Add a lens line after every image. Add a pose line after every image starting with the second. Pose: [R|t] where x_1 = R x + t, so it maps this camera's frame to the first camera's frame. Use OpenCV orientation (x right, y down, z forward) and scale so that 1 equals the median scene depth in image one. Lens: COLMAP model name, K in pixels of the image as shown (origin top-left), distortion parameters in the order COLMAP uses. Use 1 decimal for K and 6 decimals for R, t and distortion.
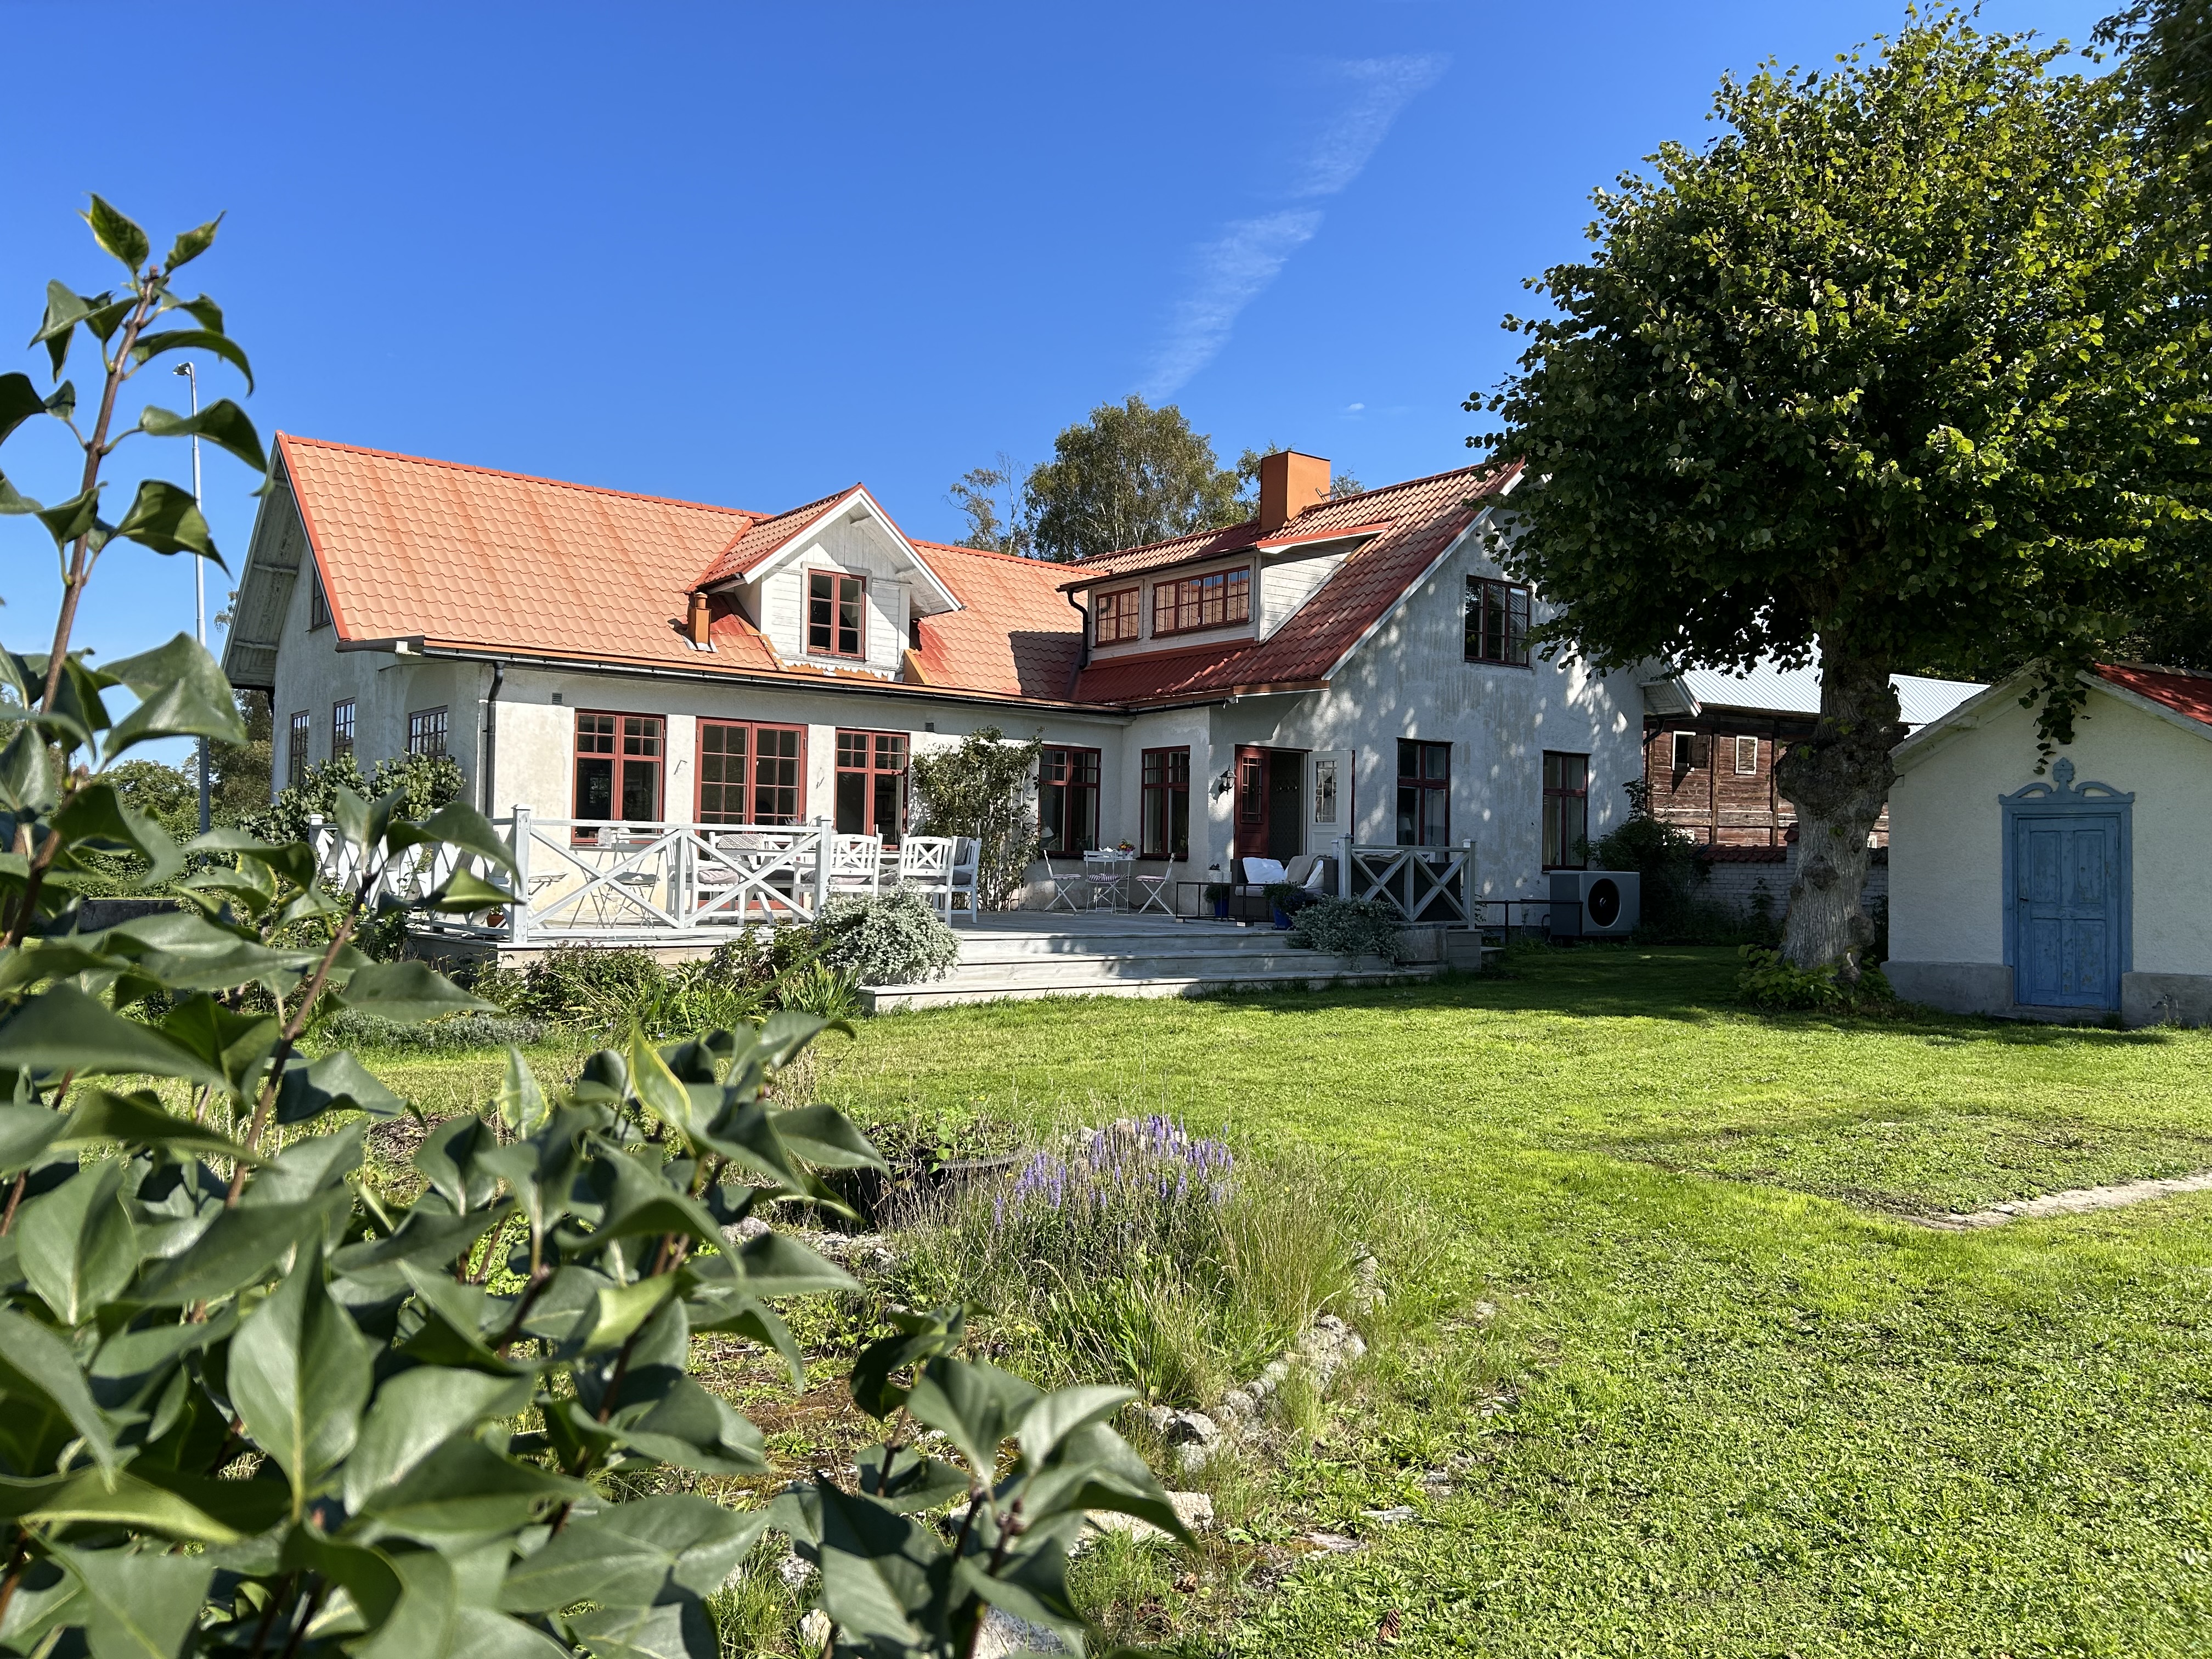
lens RADIAL K [[1688.3, 0, 1108.3], [0, 1688.3, 831.5], [0, 0, 1]] dist [0.047295, -0.032536]
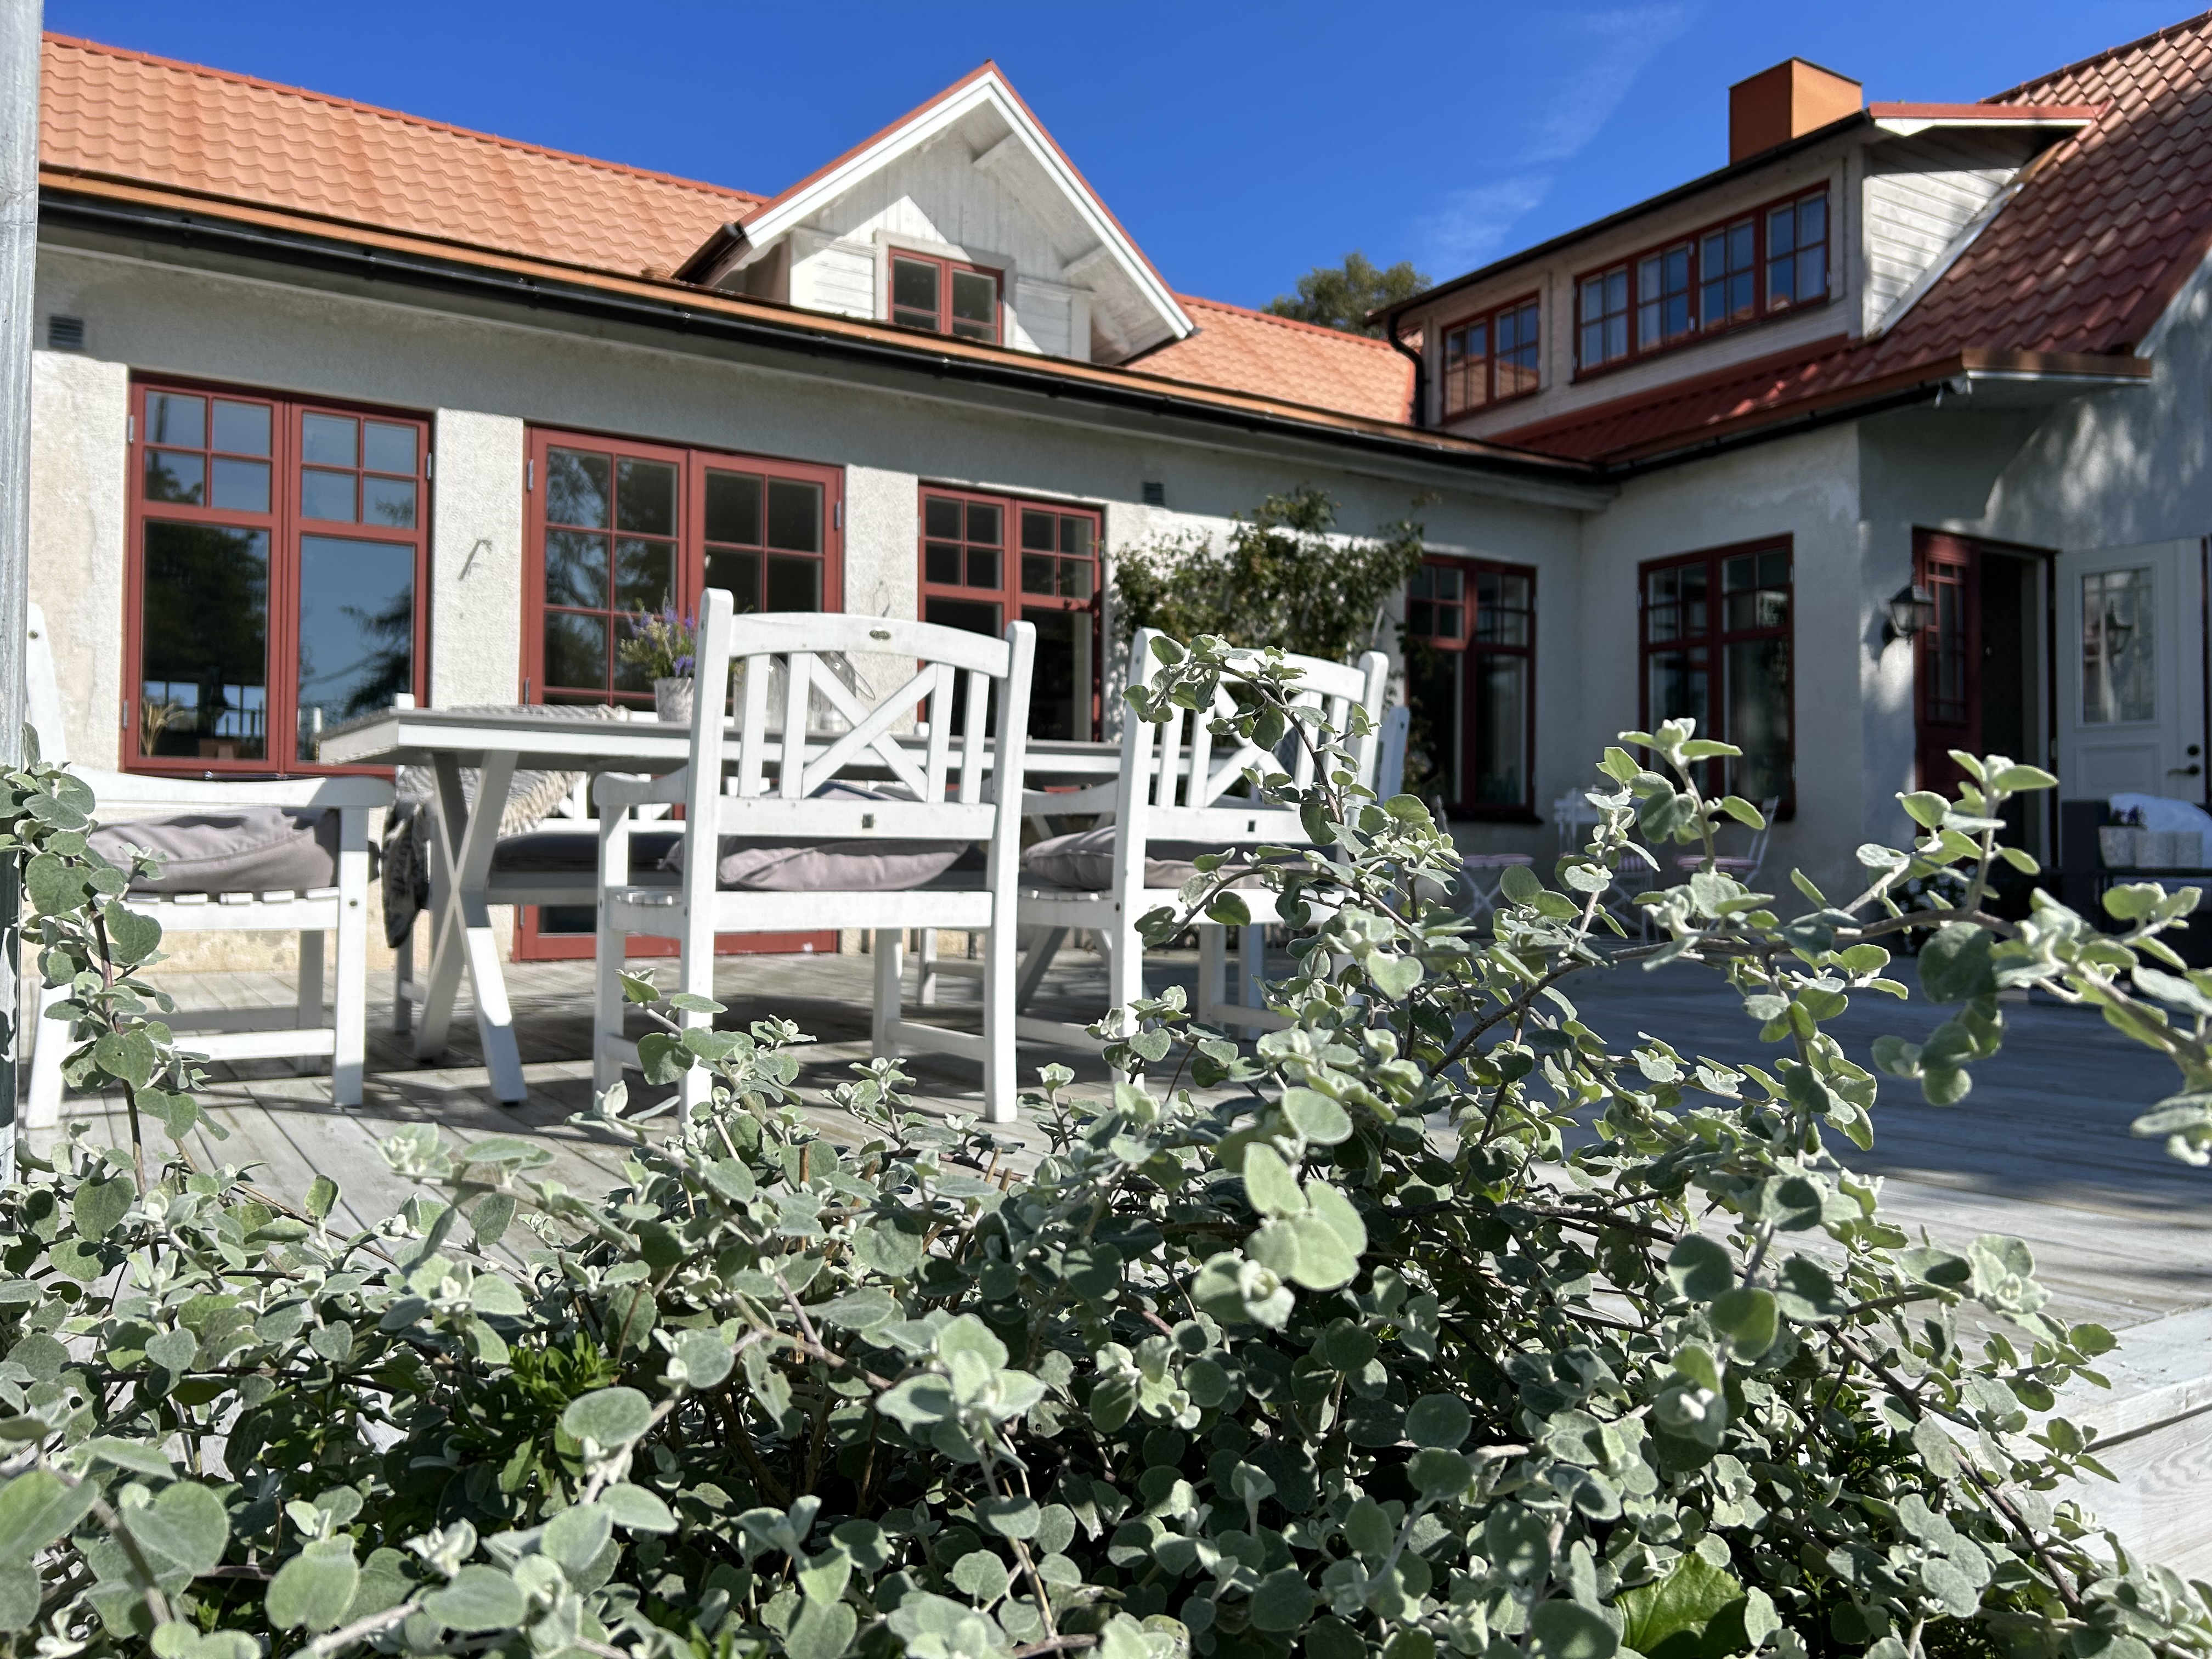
lens RADIAL K [[1688.3, 0, 1109.5], [0, 1688.3, 832.9], [0, 0, 1]] dist [0.047295, -0.032536]
pose [[0.995549, -0.011870, -0.093498, -0.077194], [0.012261, 0.999918, 0.003614, 0.017515], [0.093448, -0.004745, 0.995613, 0.578365]]
